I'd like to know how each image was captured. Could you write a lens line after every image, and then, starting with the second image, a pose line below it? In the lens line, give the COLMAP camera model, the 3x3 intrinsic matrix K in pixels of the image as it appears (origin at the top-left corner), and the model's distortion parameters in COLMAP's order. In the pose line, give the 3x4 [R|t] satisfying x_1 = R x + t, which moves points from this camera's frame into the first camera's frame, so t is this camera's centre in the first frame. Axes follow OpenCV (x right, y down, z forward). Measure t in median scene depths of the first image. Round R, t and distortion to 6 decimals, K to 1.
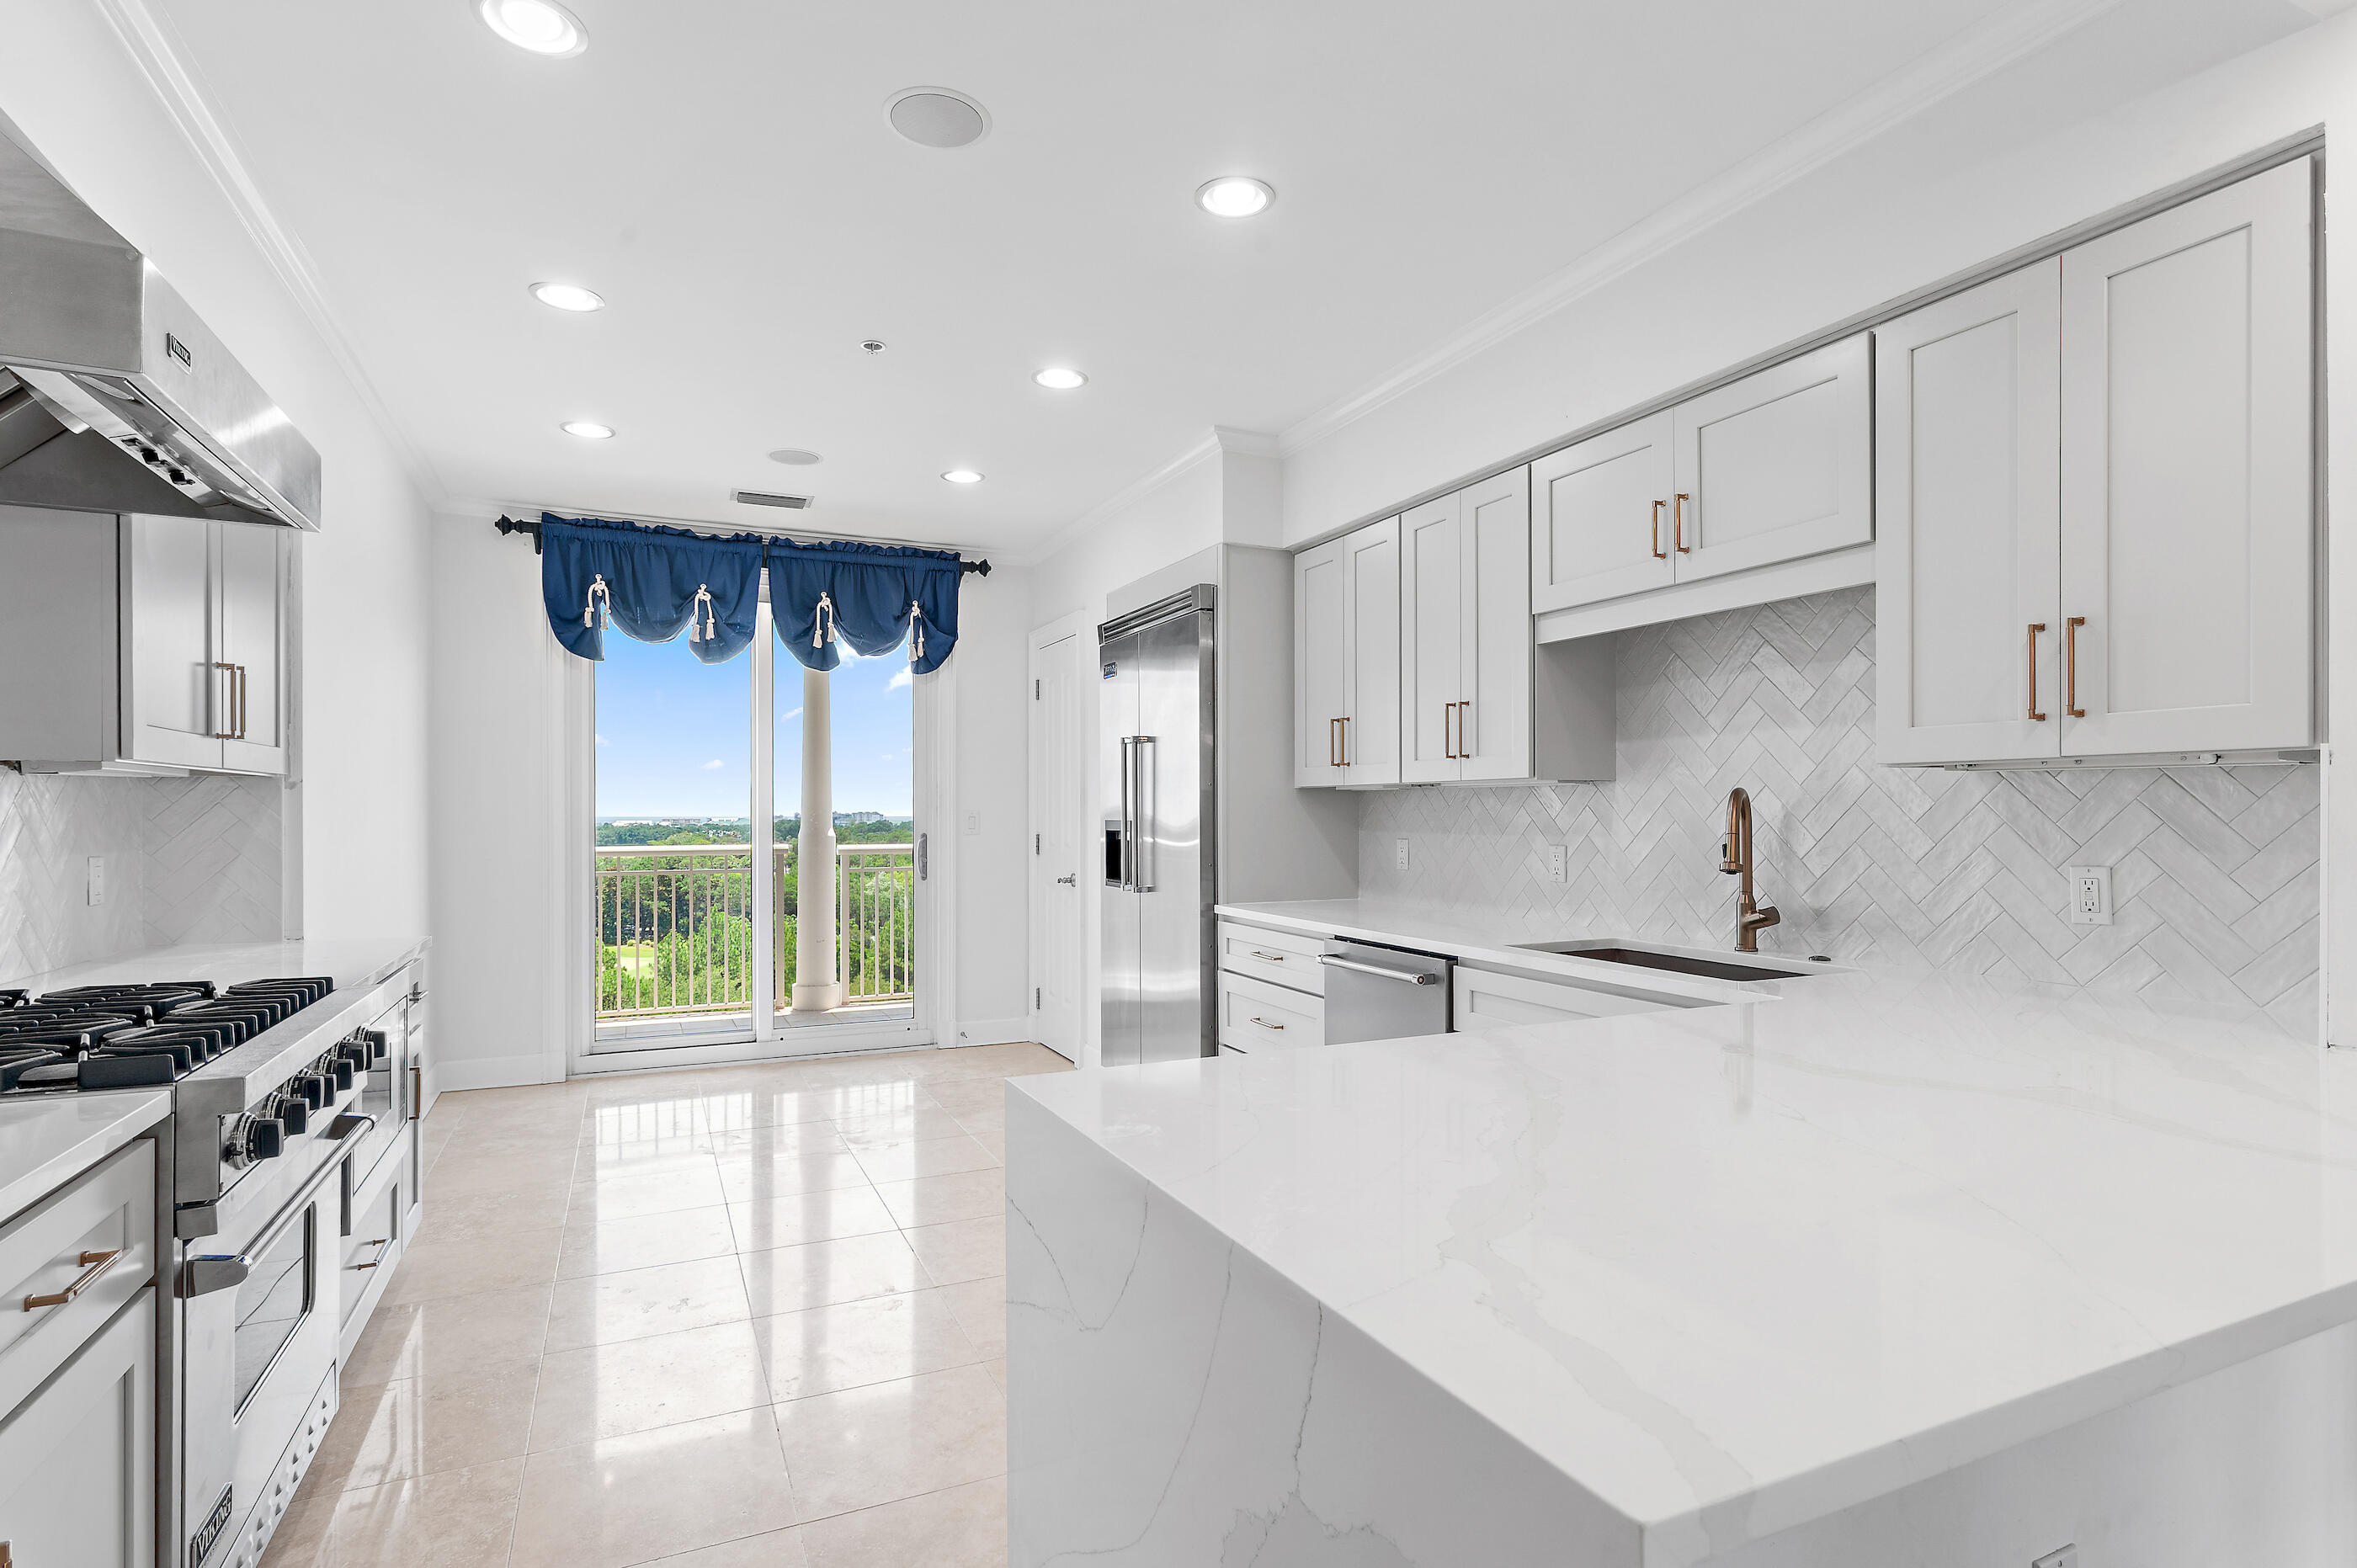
lens RADIAL K [[1149.1, 0, 1183.5], [0, 1149.1, 809.5], [0, 0, 1]] dist [0.000884, 0.000275]
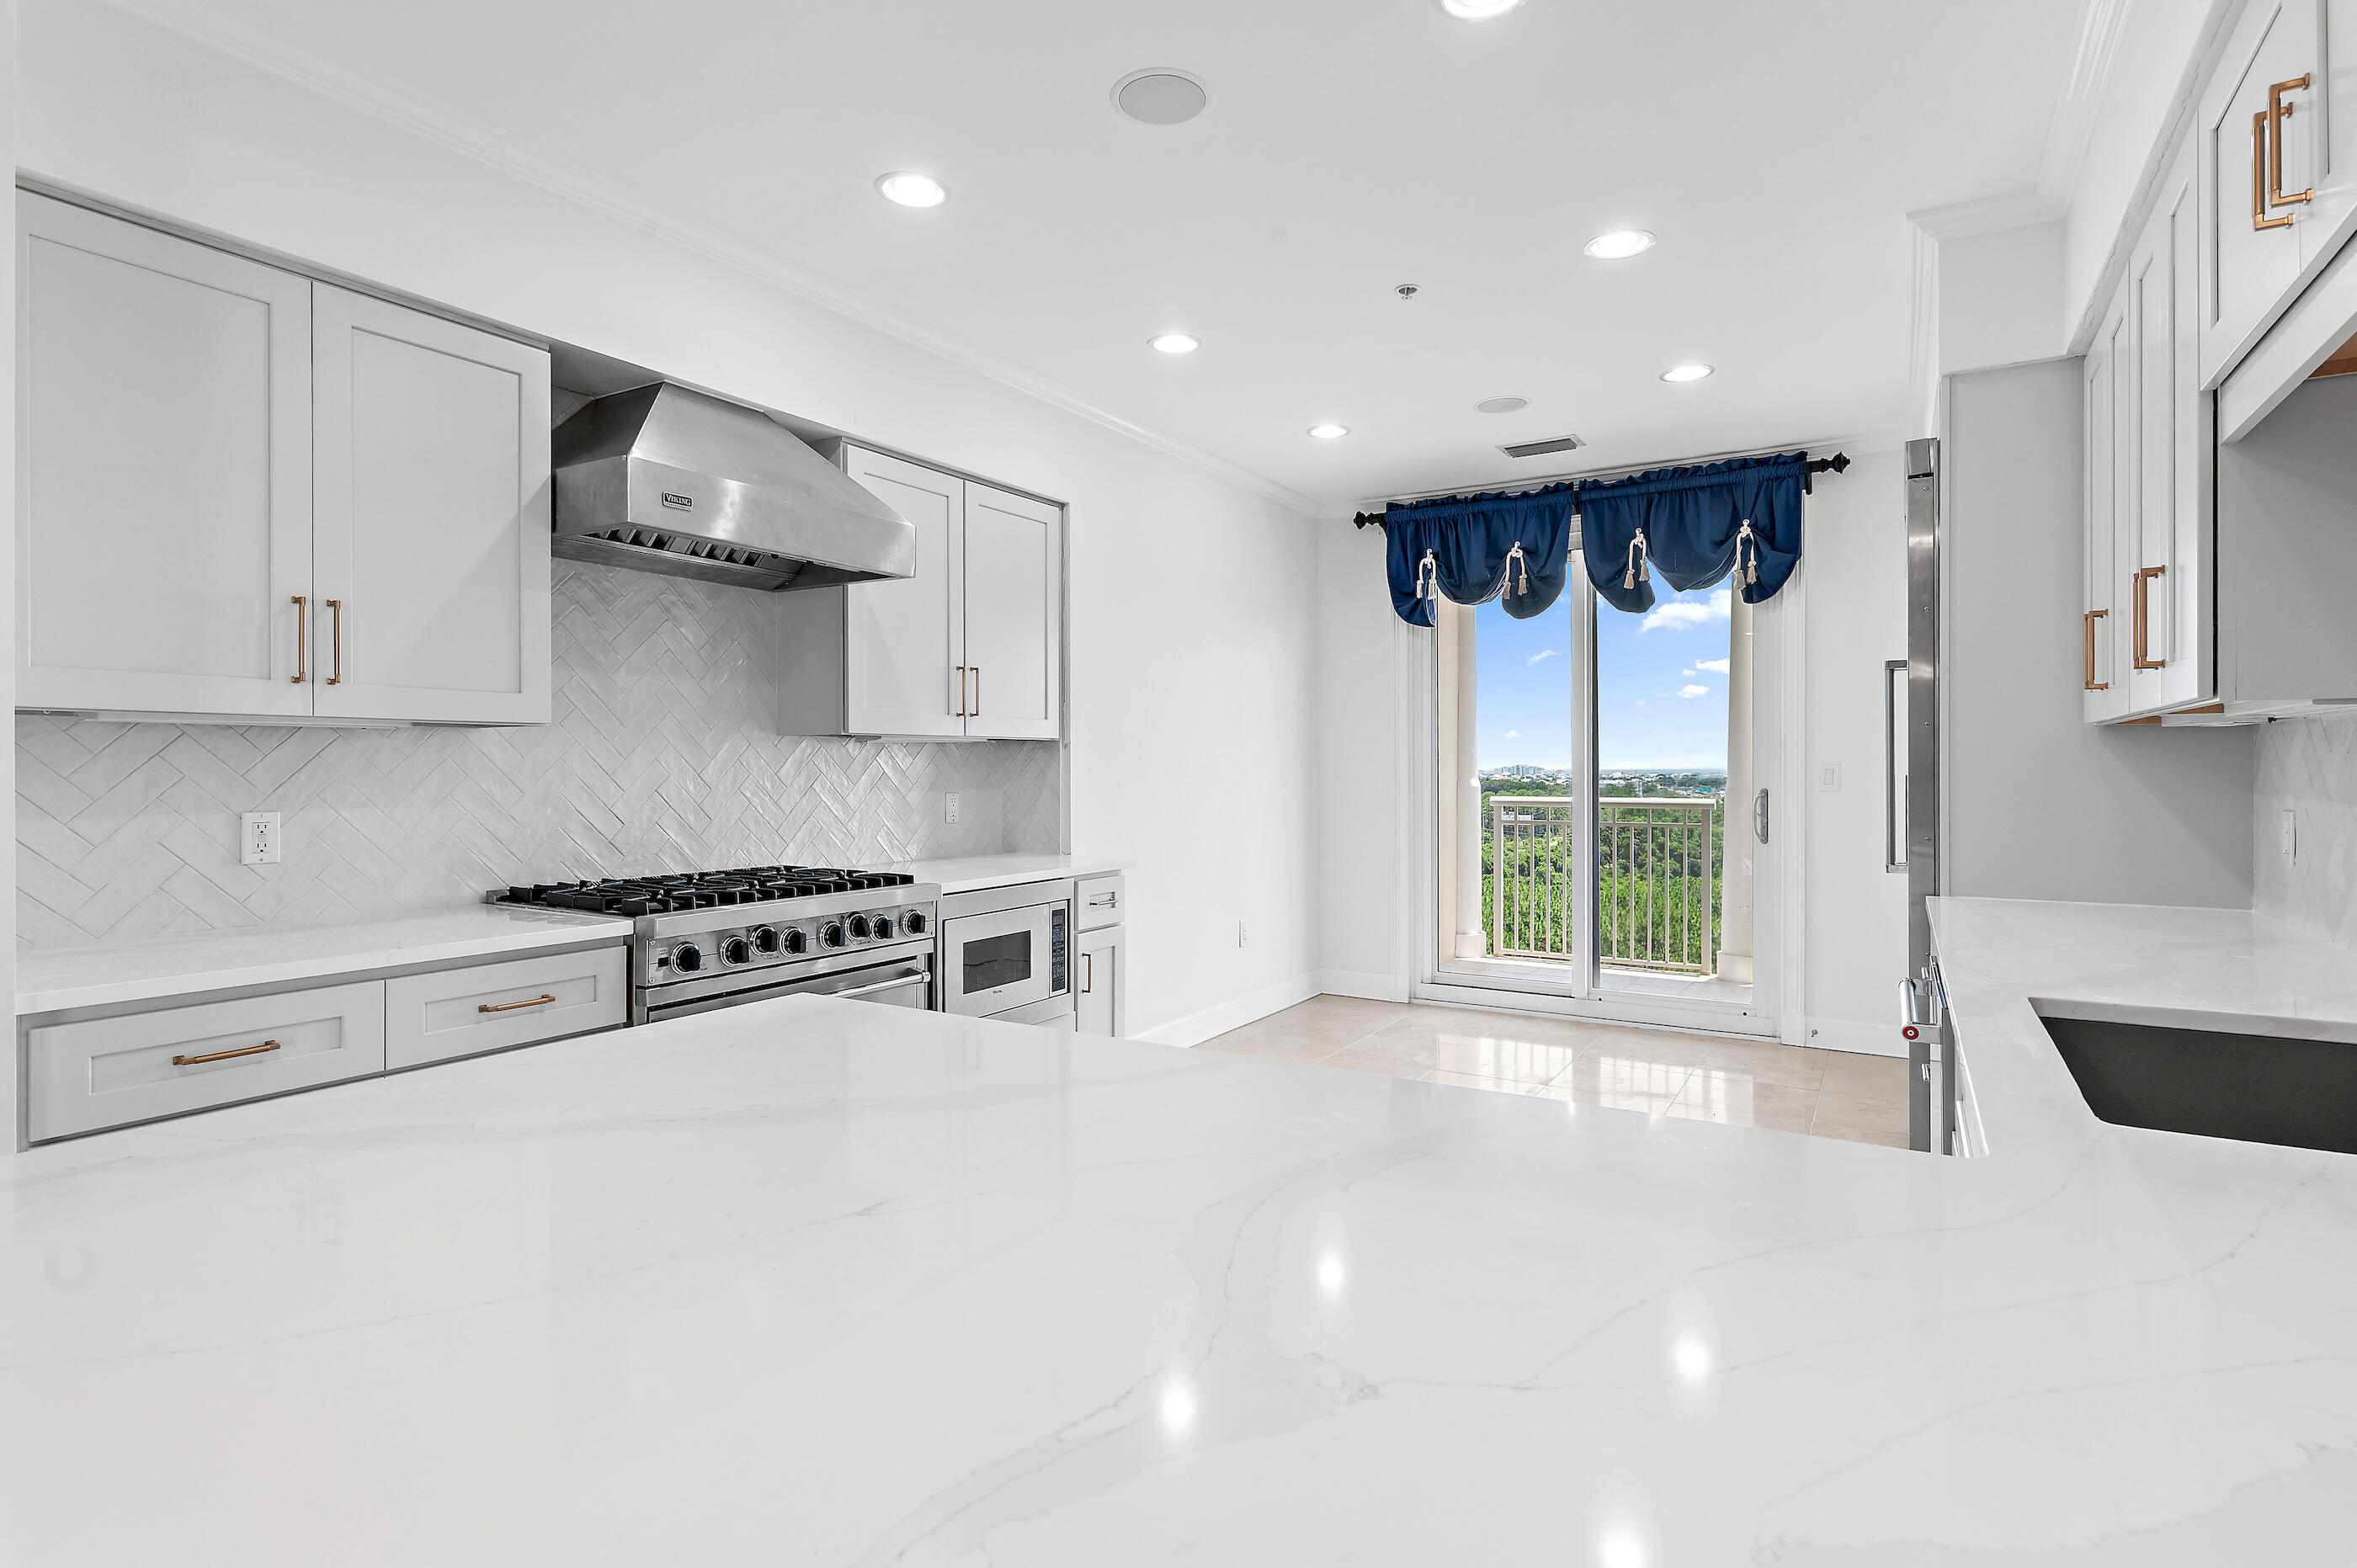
lens RADIAL K [[1162.7, 0, 1191.5], [0, 1162.7, 772.2], [0, 0, 1]] dist [-0.000536, 0.000080]
pose [[0.557466, 0.004742, -0.830186, 0.278150], [0.002627, 0.999969, 0.007476, 0.000770], [0.830195, -0.006348, 0.557436, 0.177103]]
